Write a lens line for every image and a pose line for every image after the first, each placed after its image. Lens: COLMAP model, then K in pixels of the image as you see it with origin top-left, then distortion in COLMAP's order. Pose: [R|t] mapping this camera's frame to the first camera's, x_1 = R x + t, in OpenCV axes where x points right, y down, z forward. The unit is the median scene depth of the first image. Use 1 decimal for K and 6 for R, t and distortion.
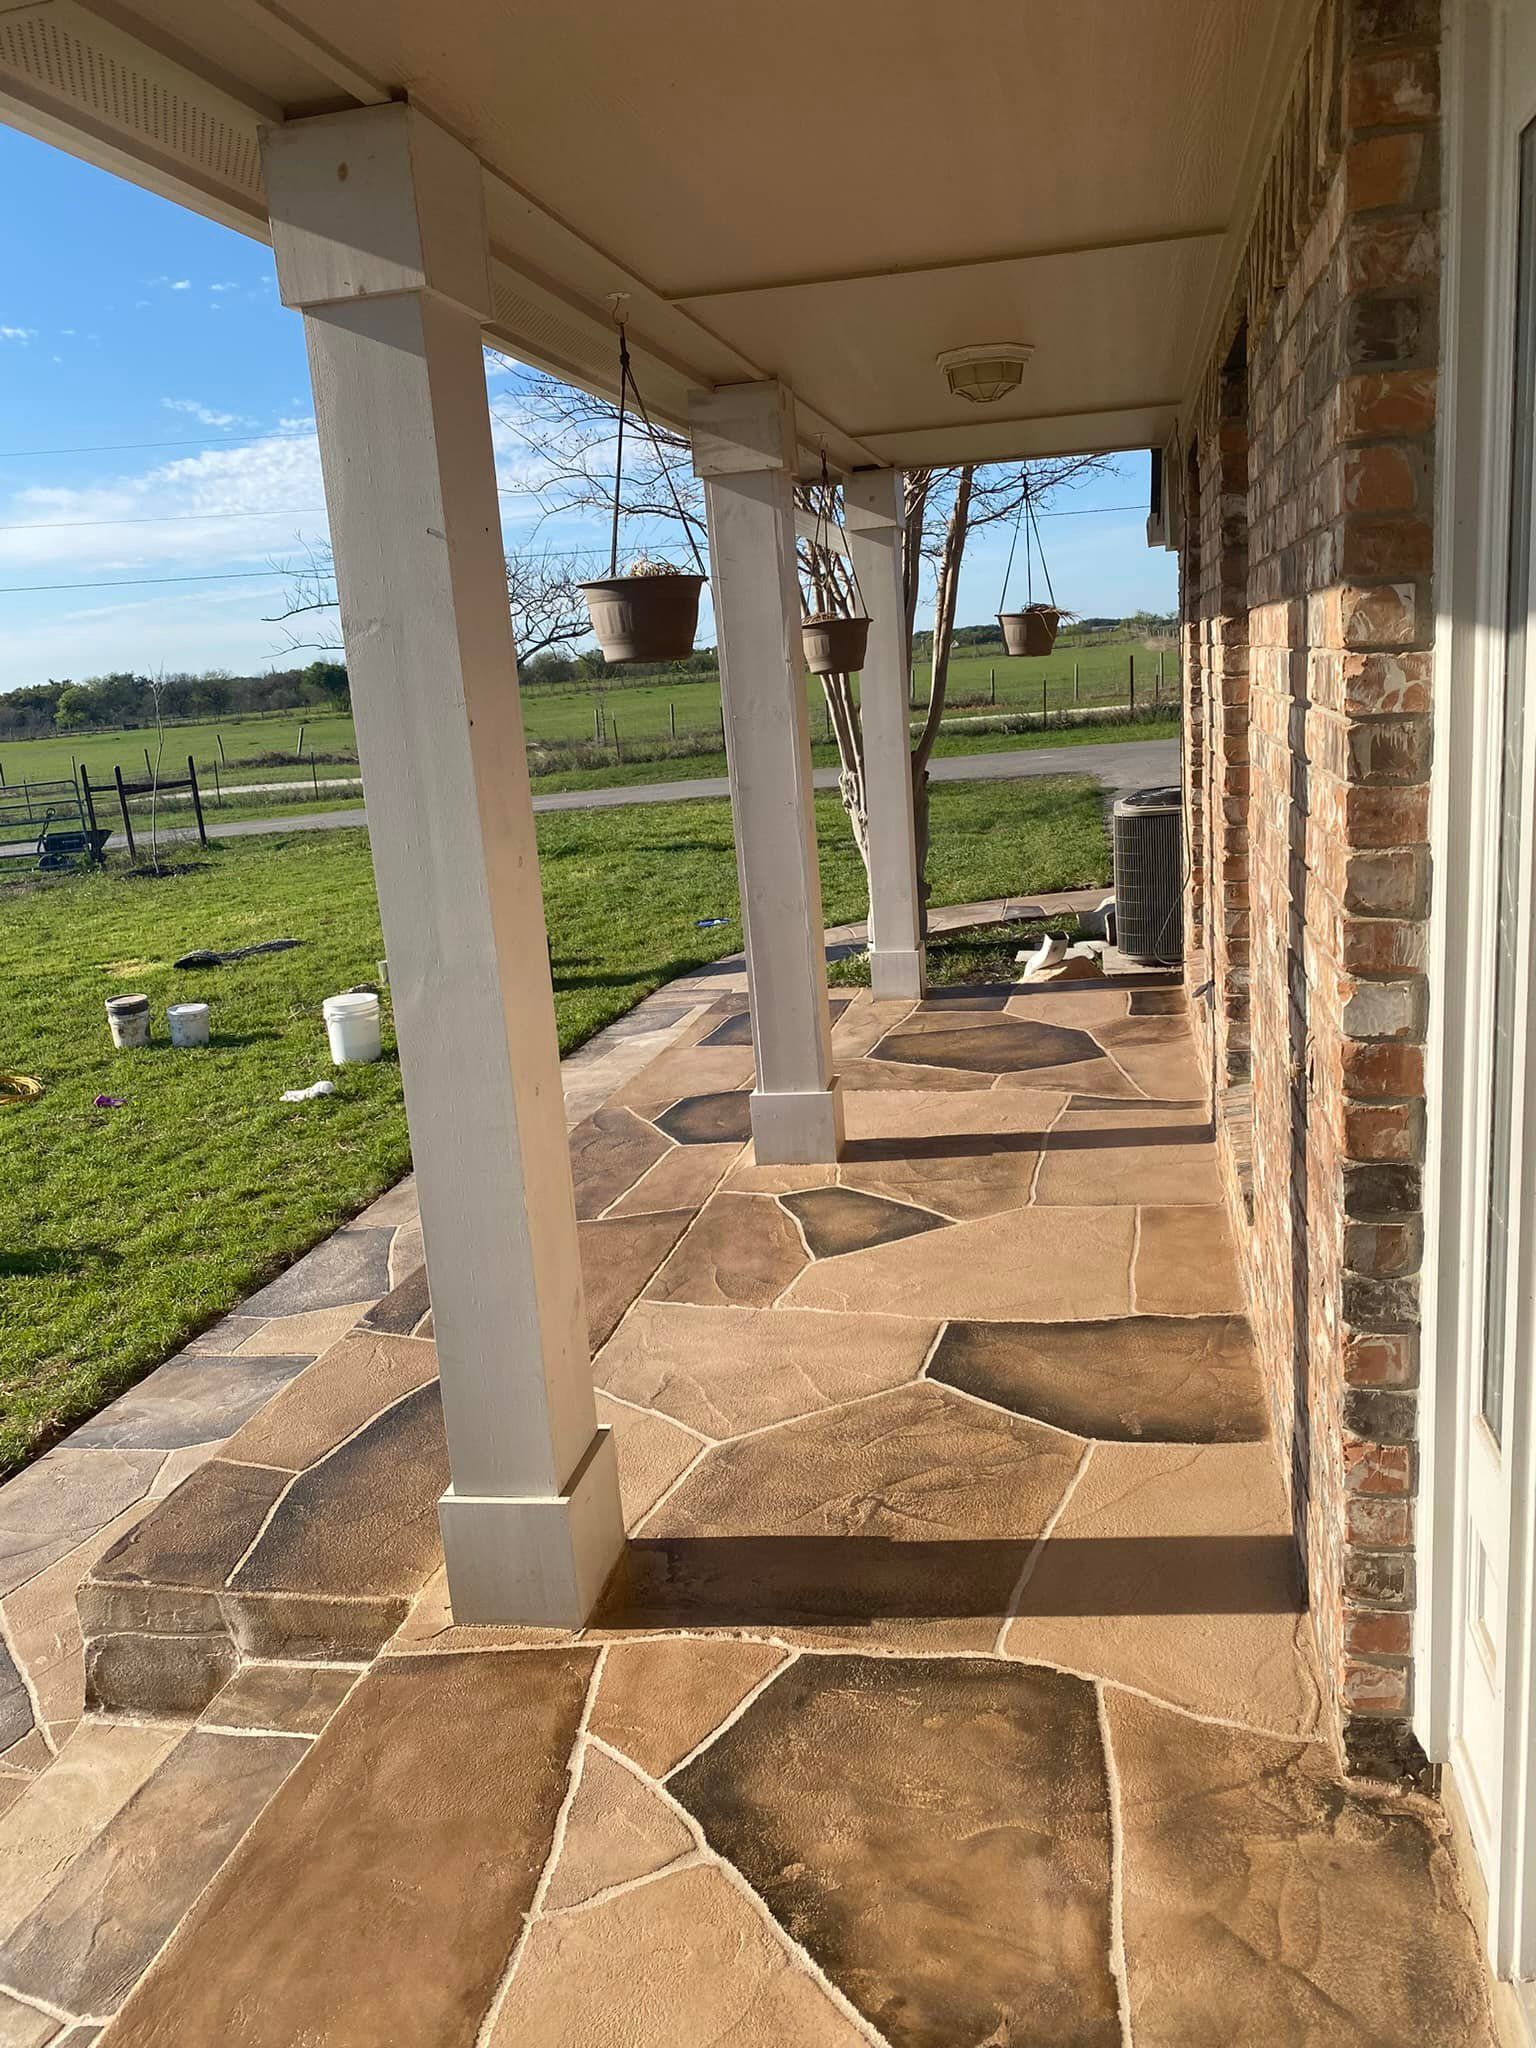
lens RADIAL K [[1552.8, 0, 772.4], [0, 1552.8, 1024.1], [0, 0, 1]] dist [0.033661, -0.013031]
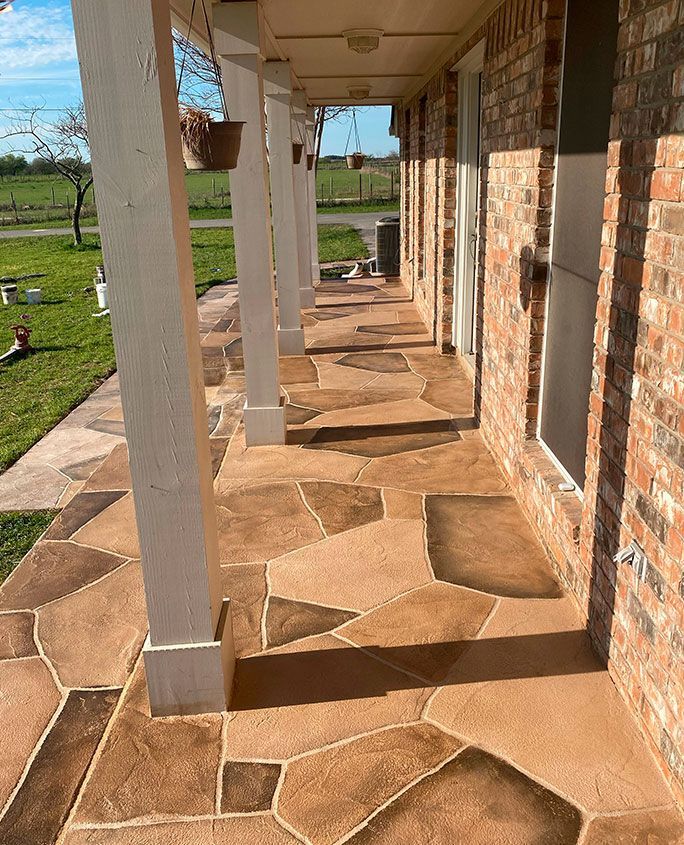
lens RADIAL K [[737.4, 0, 341.1], [0, 737.4, 421.8], [0, 0, 1]] dist [0.060768, -0.006805]
pose [[0.978596, -0.020668, 0.204751, -0.322405], [0.001301, 0.995545, 0.094274, 0.236436], [-0.205787, -0.091989, 0.974264, -0.917958]]
